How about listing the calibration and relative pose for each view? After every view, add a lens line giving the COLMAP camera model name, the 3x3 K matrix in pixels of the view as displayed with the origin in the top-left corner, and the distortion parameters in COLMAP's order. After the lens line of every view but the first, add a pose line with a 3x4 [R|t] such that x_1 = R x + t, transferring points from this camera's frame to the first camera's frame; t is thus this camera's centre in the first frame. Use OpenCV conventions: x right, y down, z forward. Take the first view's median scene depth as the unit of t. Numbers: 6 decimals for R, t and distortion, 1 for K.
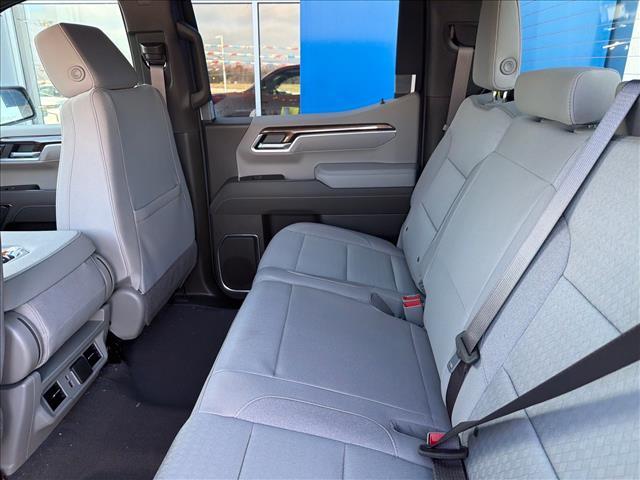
lens RADIAL K [[449.4, 0, 320.0], [0, 449.4, 240.0], [0, 0, 1]] dist [0.082304, -0.095729]
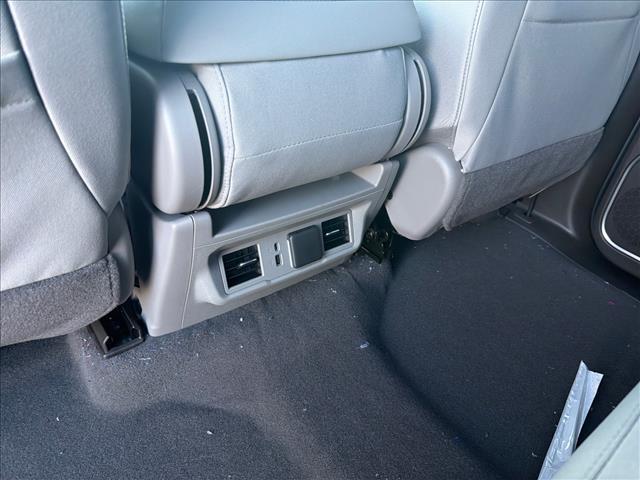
lens RADIAL K [[449.4, 0, 320.0], [0, 449.4, 240.0], [0, 0, 1]] dist [0.082304, -0.095729]
pose [[0.657414, 0.491929, -0.570800, -0.103131], [-0.357546, 0.870442, 0.338367, 0.043073], [0.663301, -0.018359, 0.748128, 0.314847]]
